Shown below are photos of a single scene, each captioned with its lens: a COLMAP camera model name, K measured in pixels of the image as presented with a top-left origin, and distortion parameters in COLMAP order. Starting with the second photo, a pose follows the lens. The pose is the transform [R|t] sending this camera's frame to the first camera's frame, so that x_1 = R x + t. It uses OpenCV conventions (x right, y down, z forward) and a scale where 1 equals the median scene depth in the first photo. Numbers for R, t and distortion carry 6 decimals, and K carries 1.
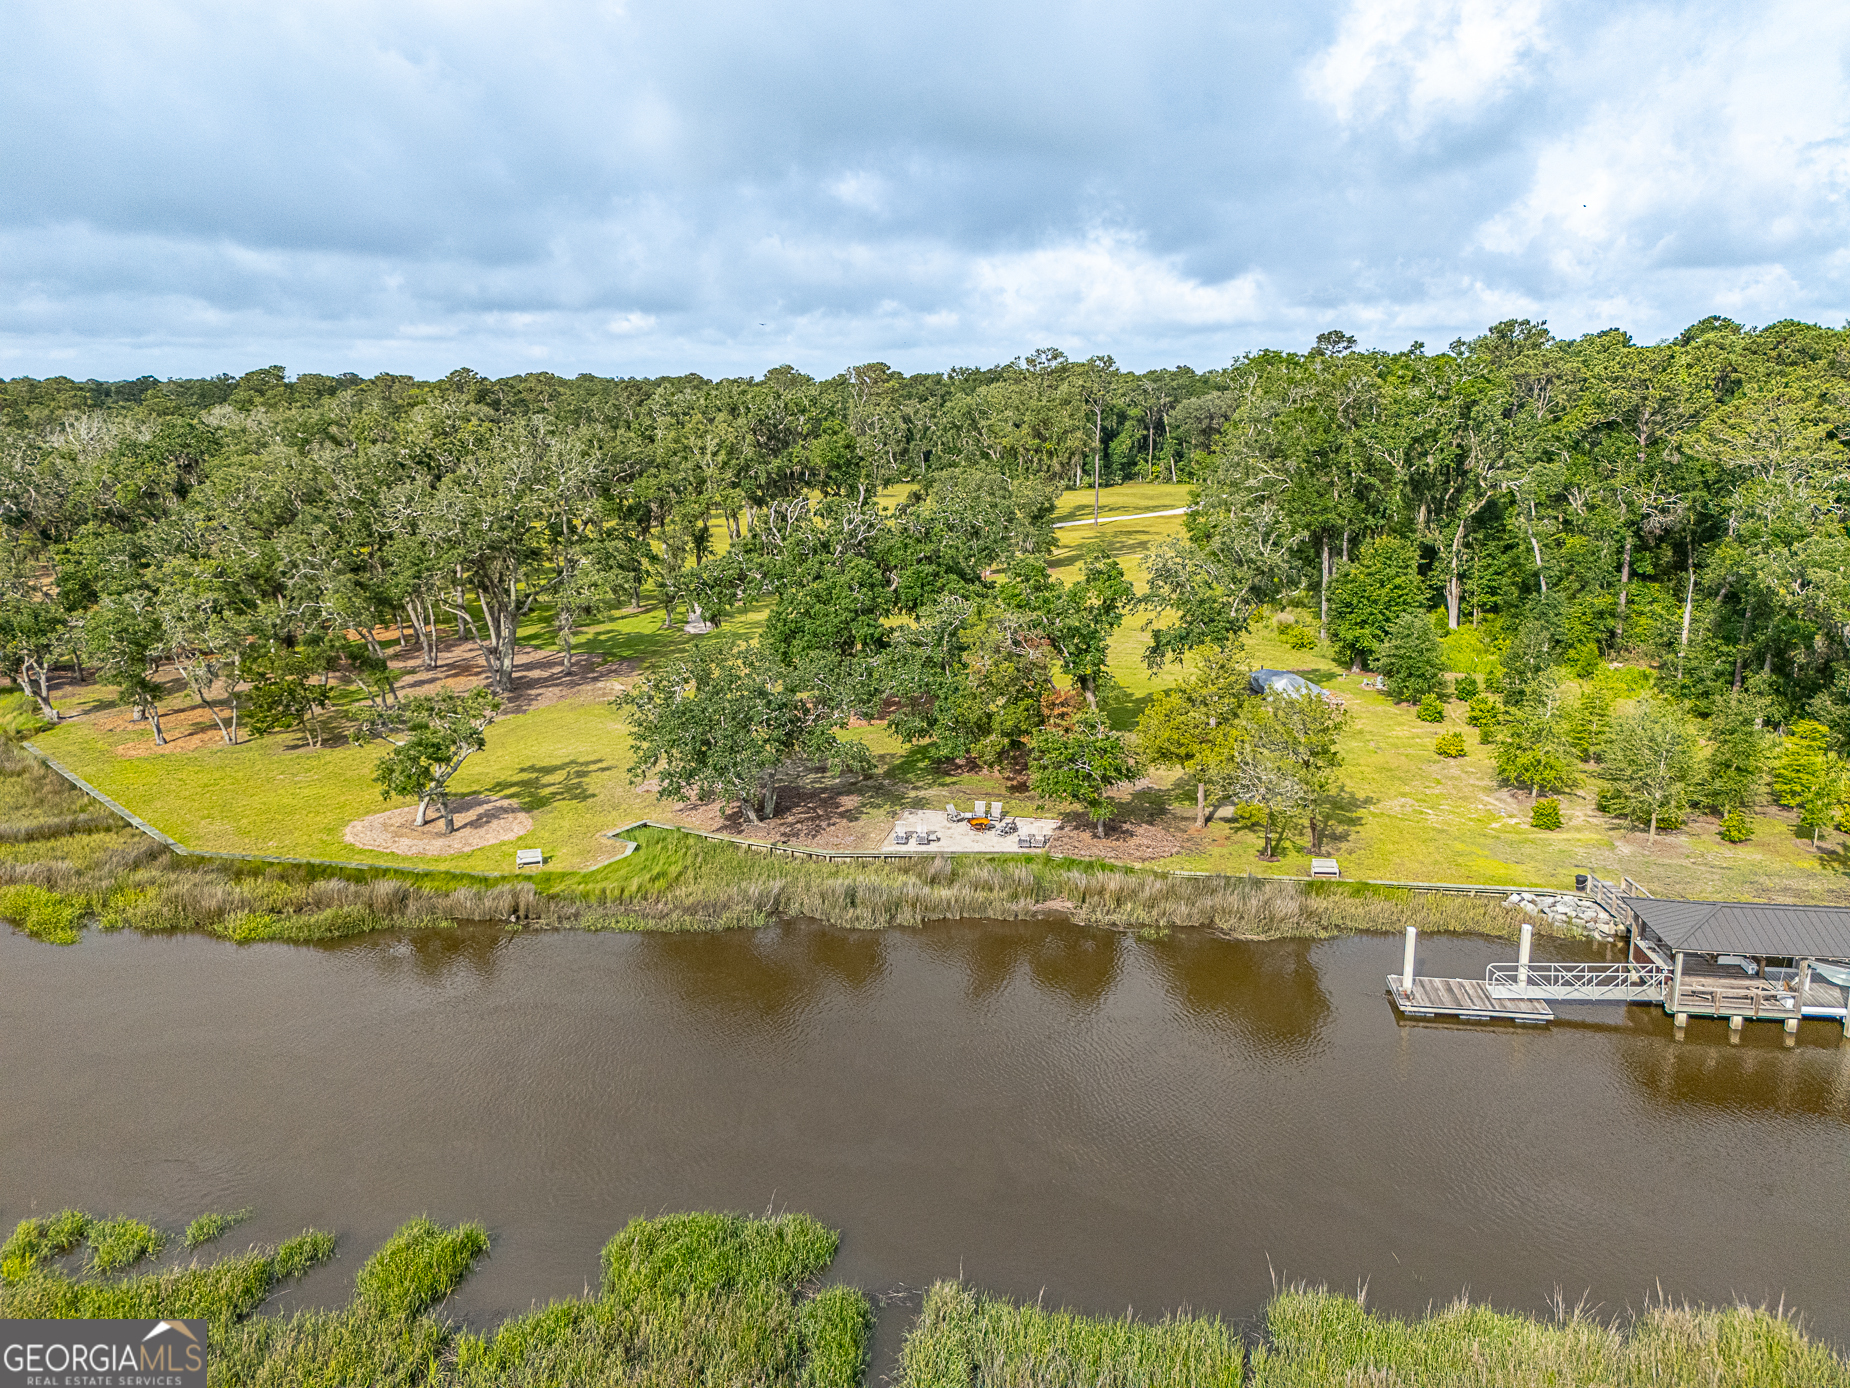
lens RADIAL K [[1352.5, 0, 921.4], [0, 1352.5, 690.3], [0, 0, 1]] dist [0.111631, -0.090815]
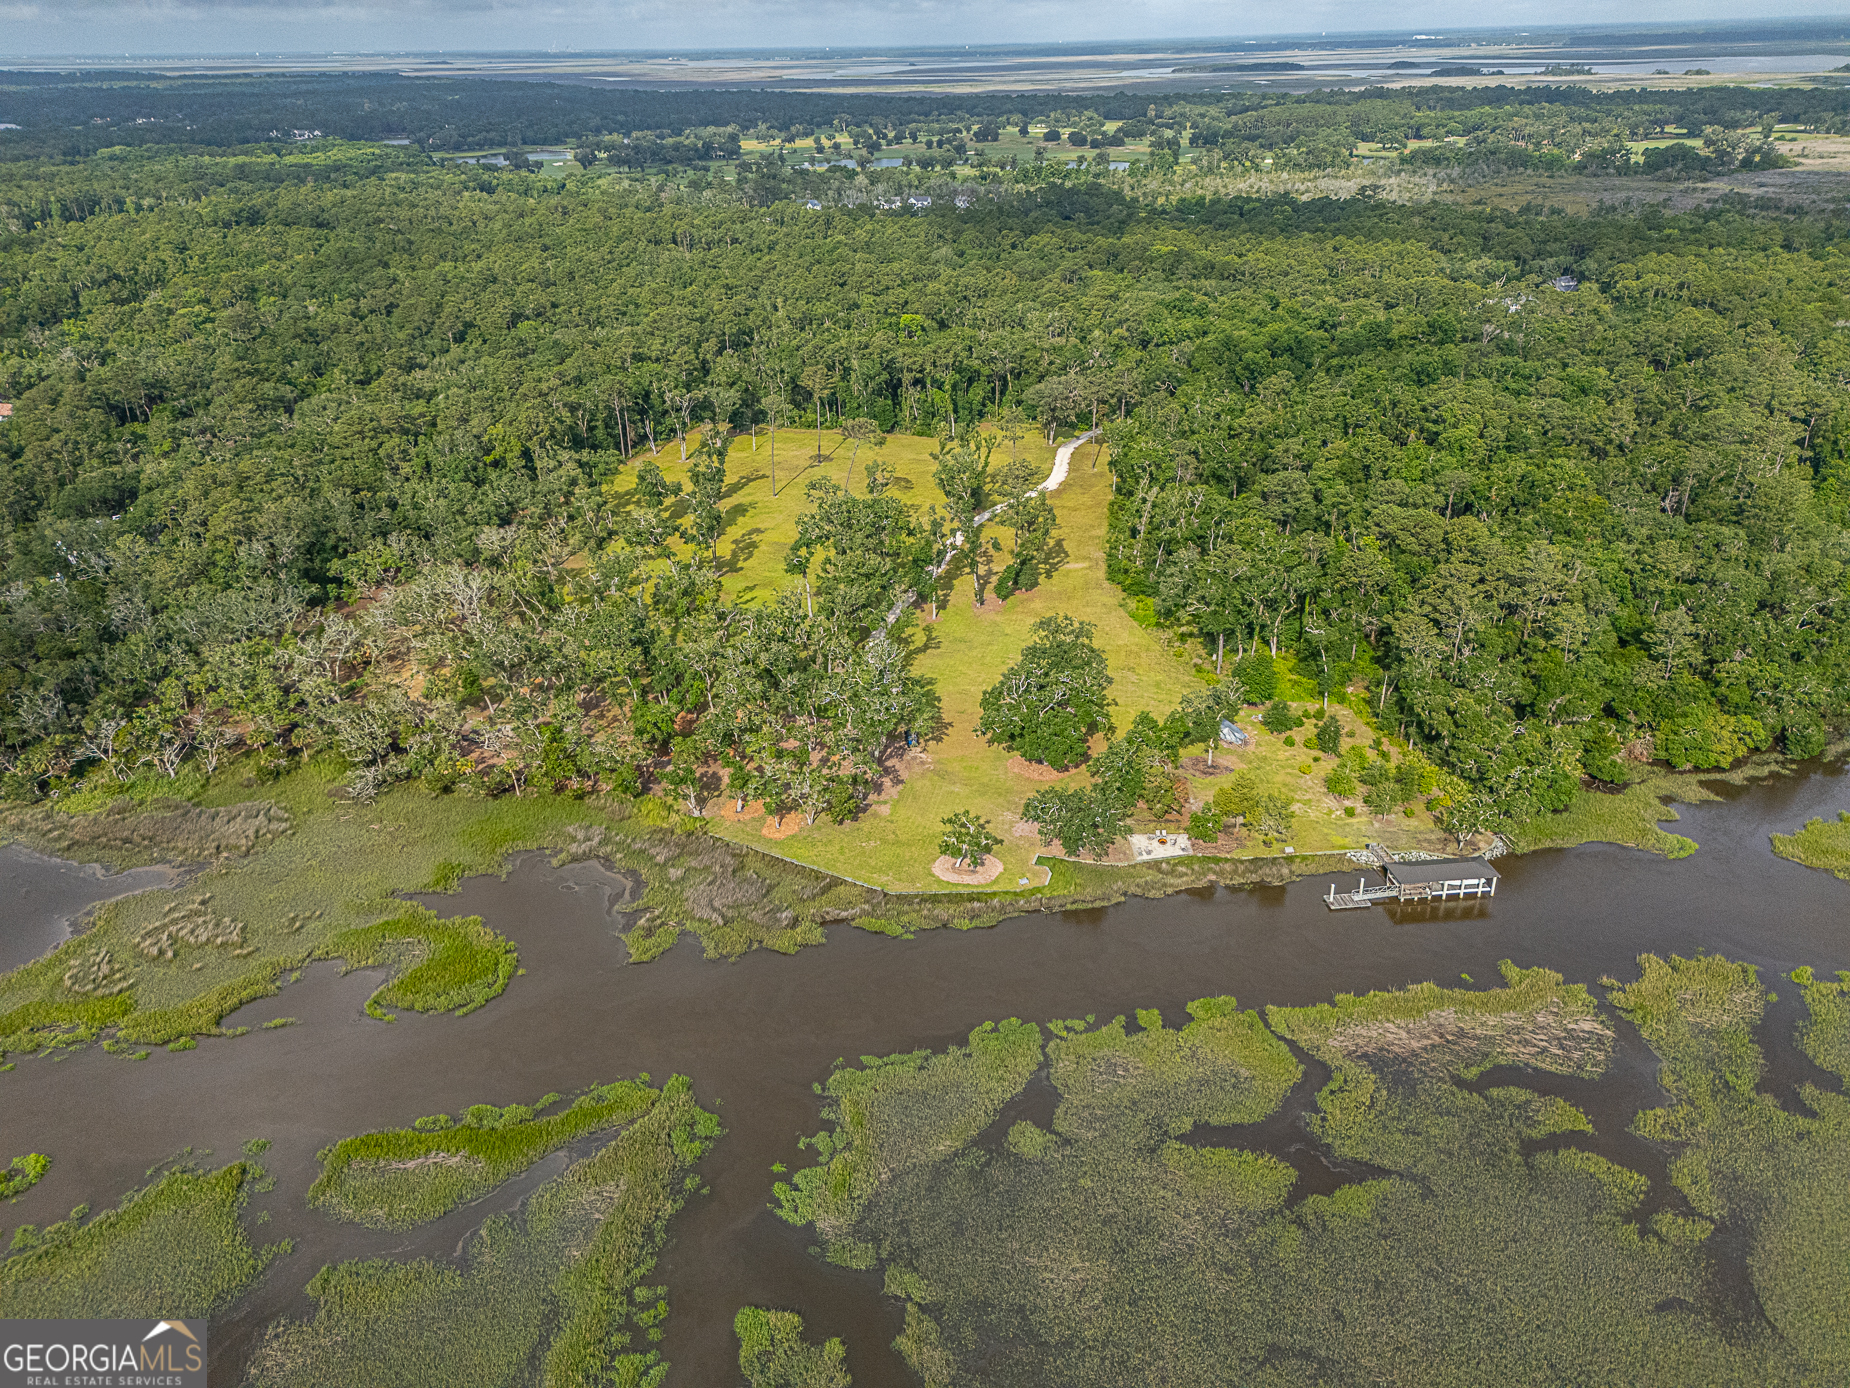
lens RADIAL K [[1352.5, 0, 922.7], [0, 1352.5, 687.4], [0, 0, 1]] dist [0.111631, -0.090815]
pose [[0.968849, -0.115309, 0.219169, -0.629536], [0.065022, 0.972381, 0.224158, -0.539433], [-0.238964, -0.202925, 0.949588, -0.902281]]
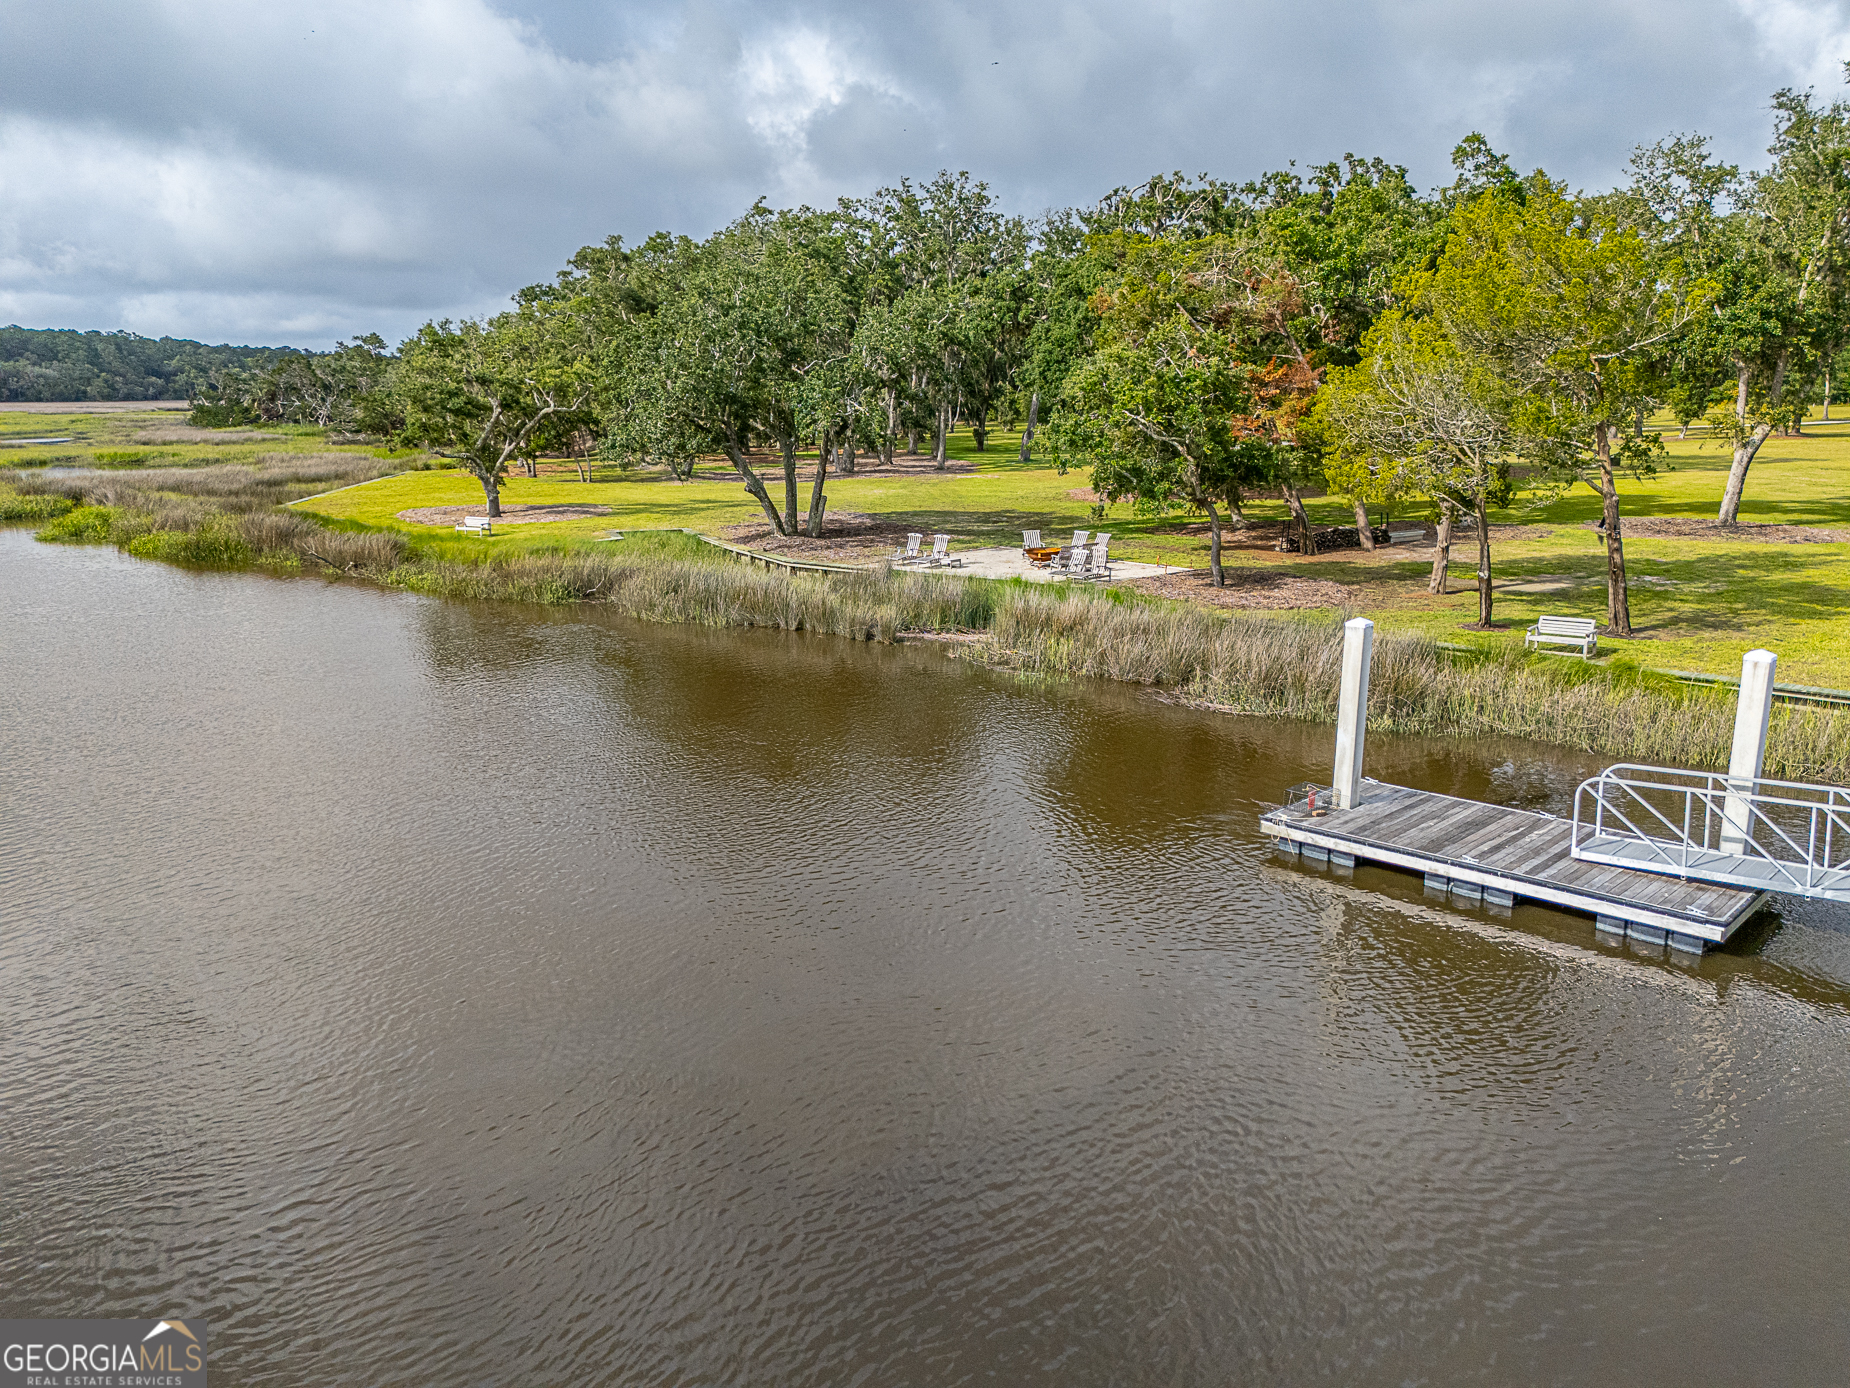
lens RADIAL K [[1352.5, 0, 918.3], [0, 1352.5, 692.7], [0, 0, 1]] dist [0.111631, -0.090815]
pose [[0.813398, 0.130371, -0.566911, 0.218623], [-0.130214, 0.990638, 0.040985, 0.090003], [0.566947, 0.040482, 0.822759, 0.306745]]
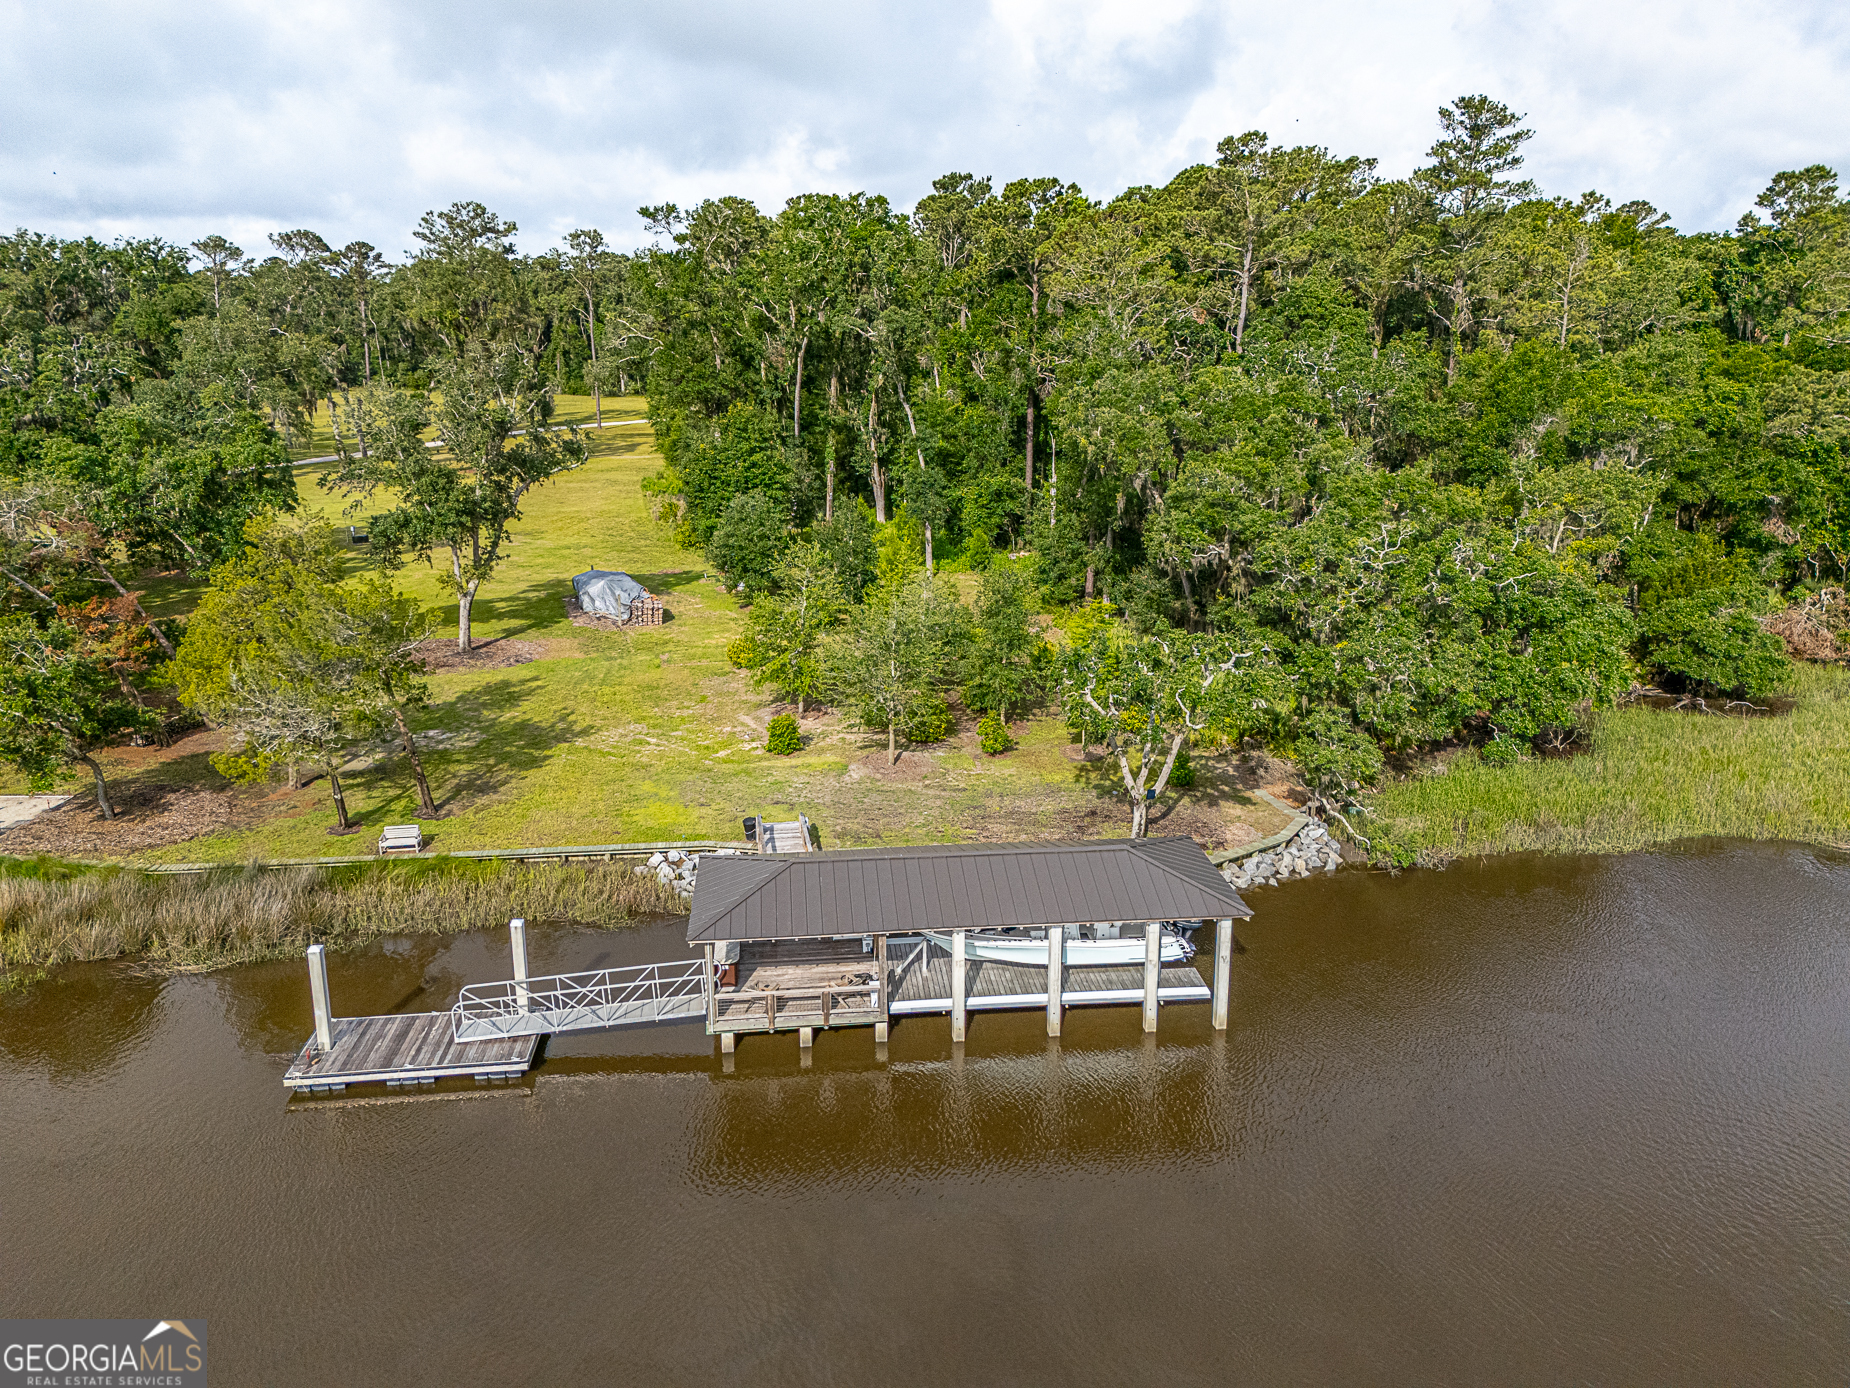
lens RADIAL K [[1352.5, 0, 923.4], [0, 1352.5, 690.4], [0, 0, 1]] dist [0.111631, -0.090815]
pose [[0.971492, -0.058359, 0.229776, 0.227898], [0.047300, 0.997455, 0.053350, 0.018735], [-0.232305, -0.040961, 0.971780, 0.164193]]
